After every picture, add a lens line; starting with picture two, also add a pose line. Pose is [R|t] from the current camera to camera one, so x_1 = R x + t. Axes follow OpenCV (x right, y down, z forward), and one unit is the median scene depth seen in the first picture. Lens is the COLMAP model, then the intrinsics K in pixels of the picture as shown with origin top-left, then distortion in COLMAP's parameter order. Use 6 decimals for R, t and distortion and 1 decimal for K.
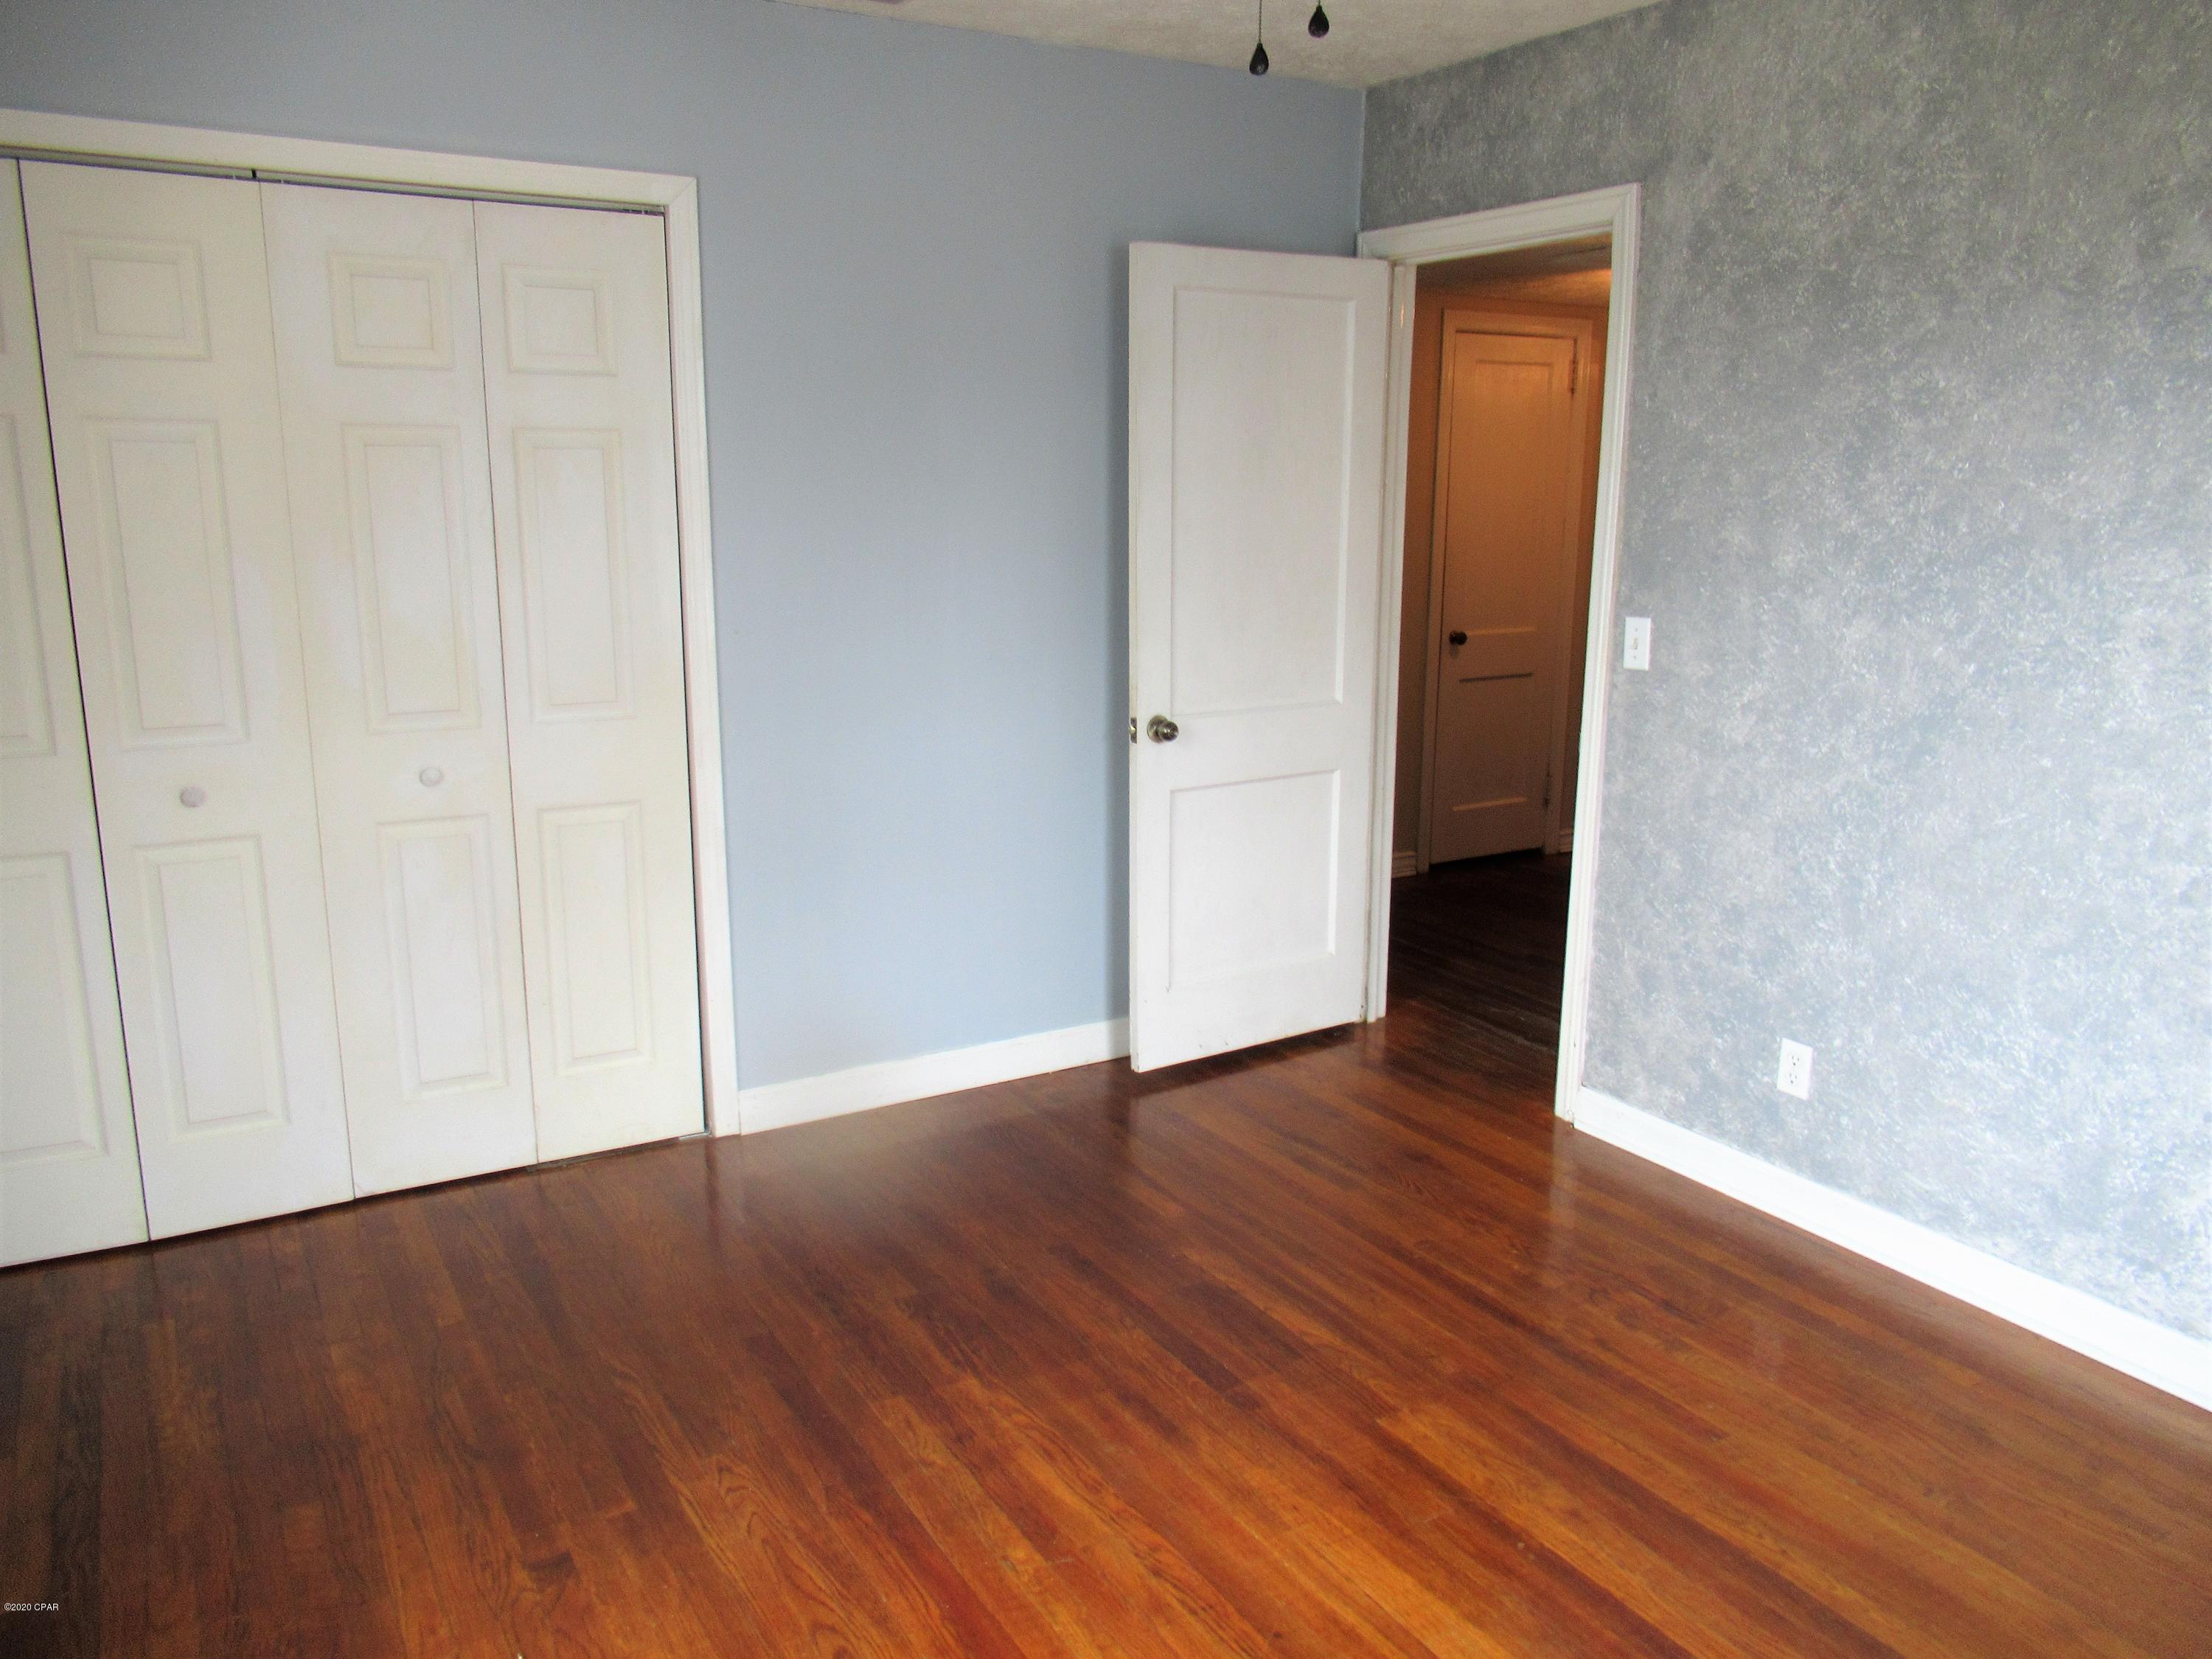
lens RADIAL K [[1646.4, 0, 1106.0], [0, 1646.4, 829.5], [0, 0, 1]] dist [-0.006887, -0.003845]
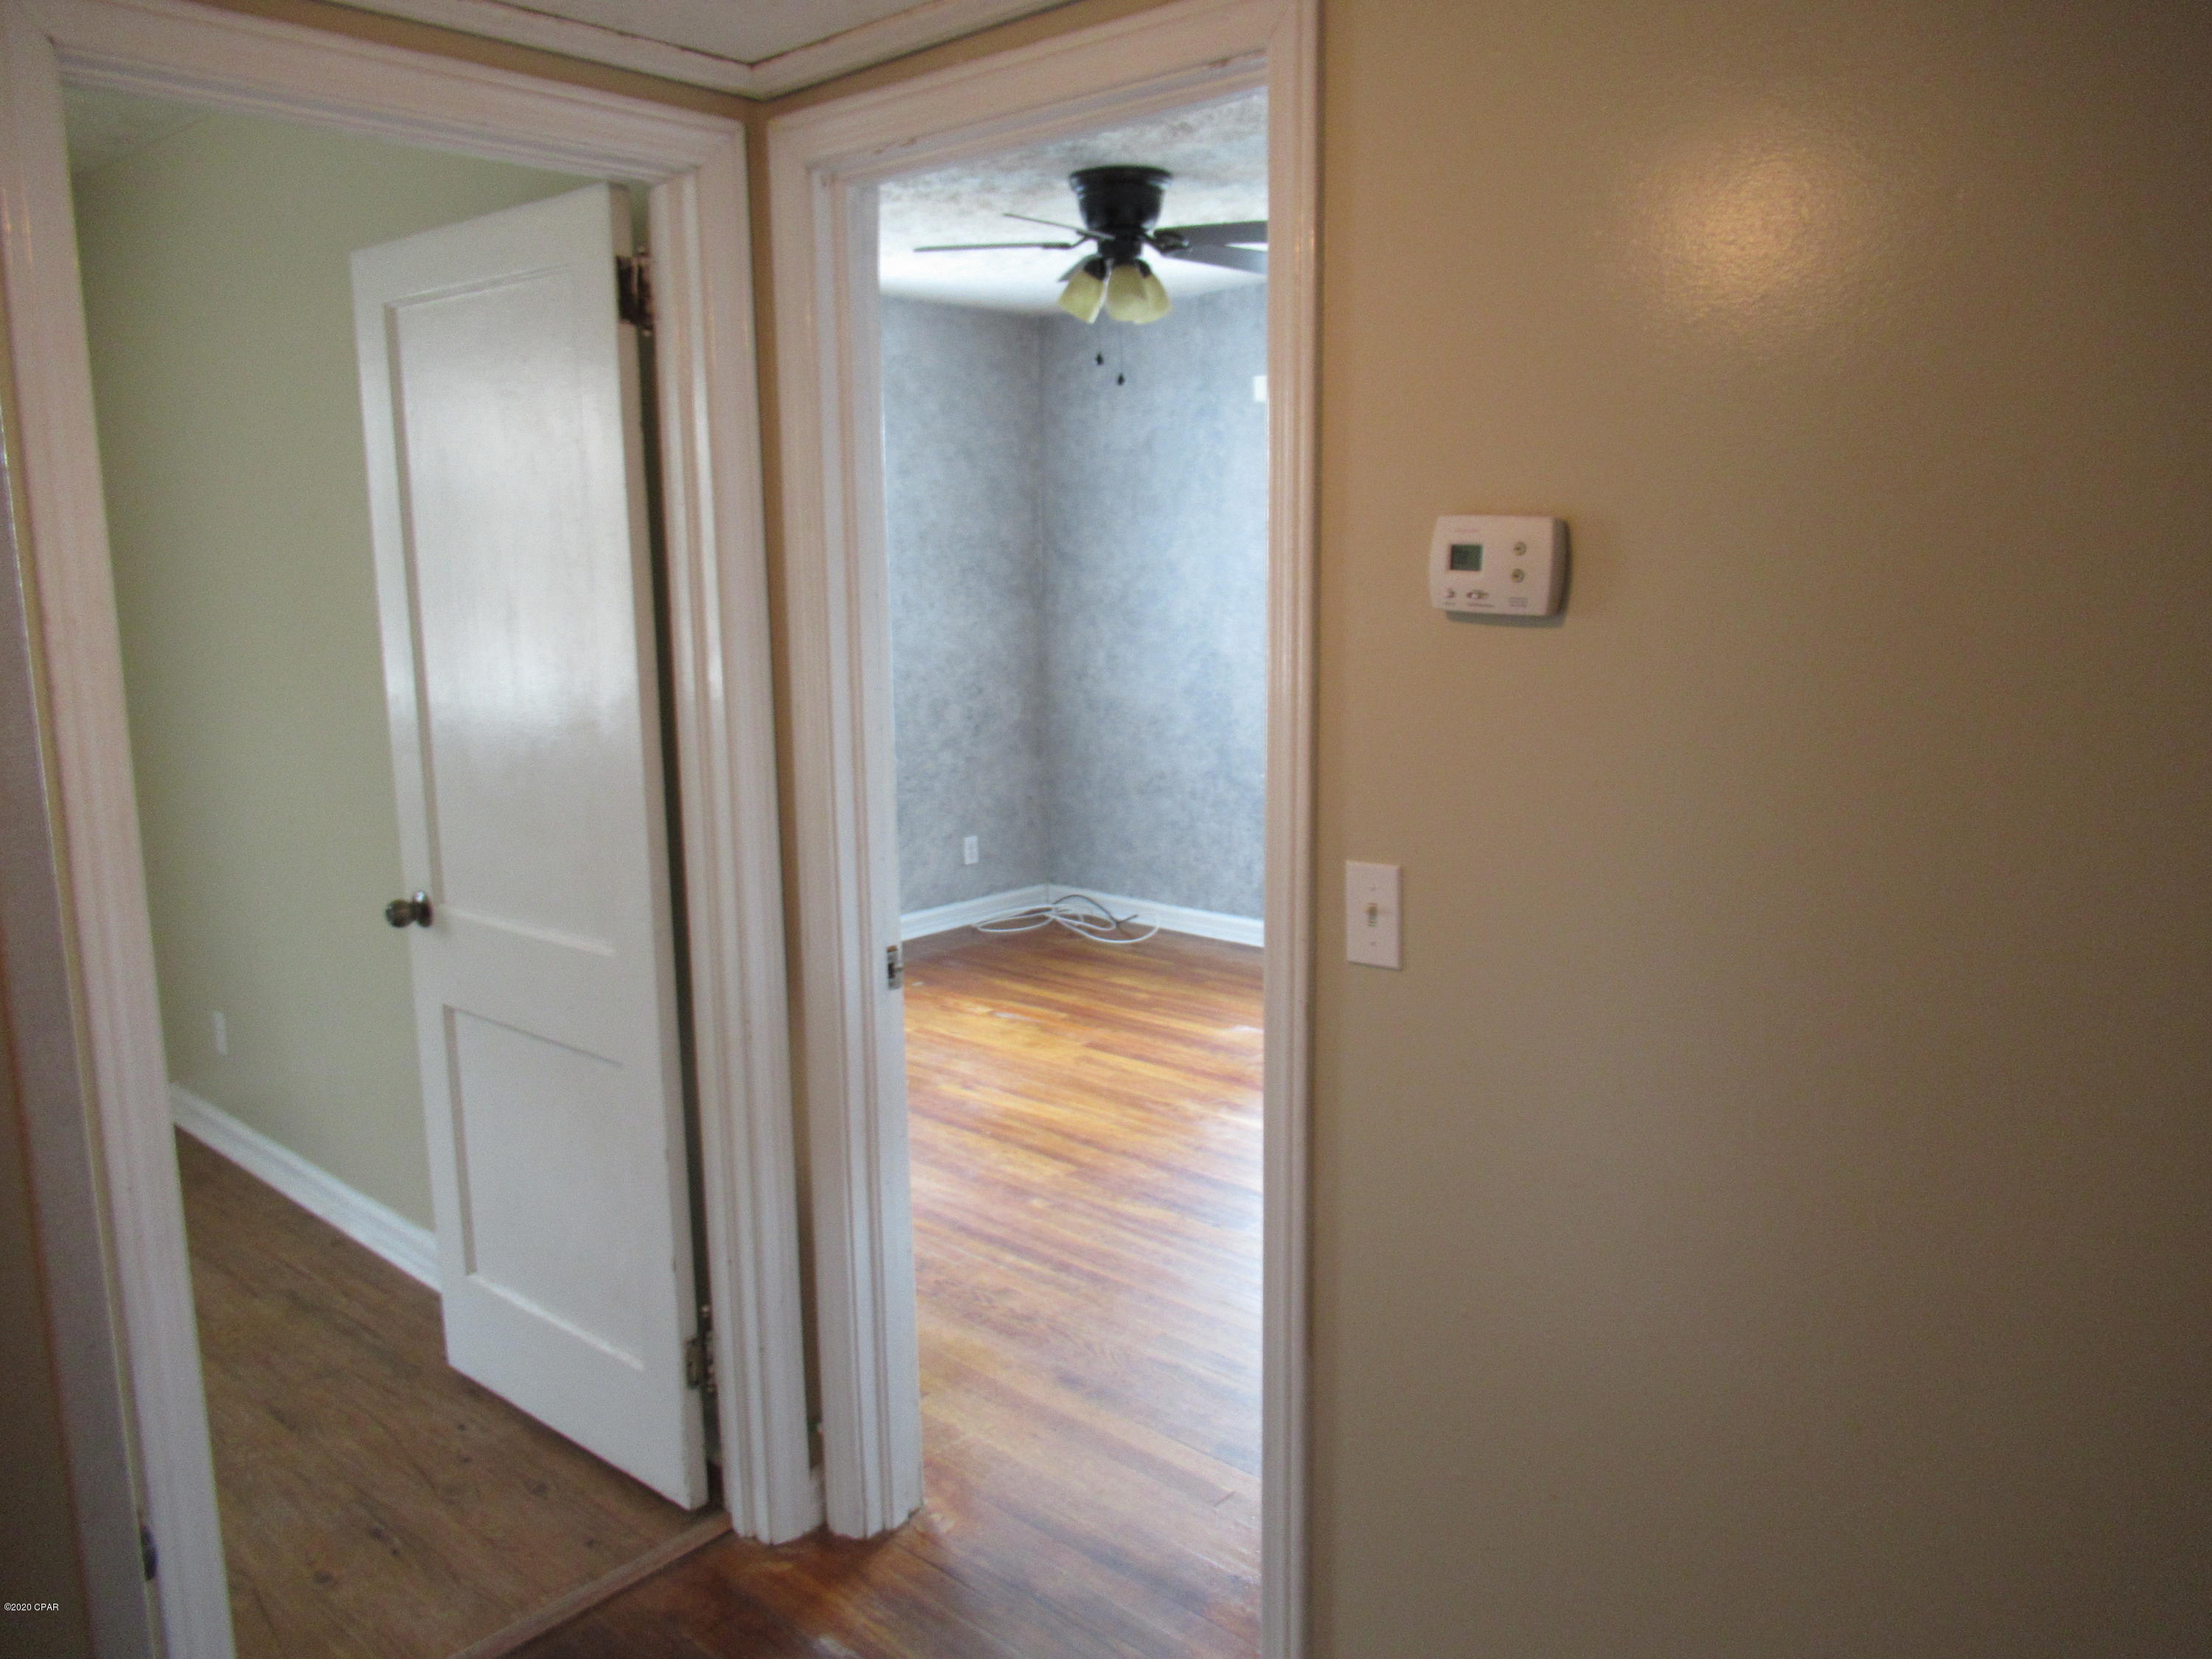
lens RADIAL K [[1646.4, 0, 1106.0], [0, 1646.4, 829.5], [0, 0, 1]] dist [-0.006887, -0.003845]
pose [[-0.956080, 0.058382, -0.287233, 0.536561], [-0.051657, 0.931060, 0.361190, -0.473120], [0.288518, 0.360164, -0.887152, 2.150783]]
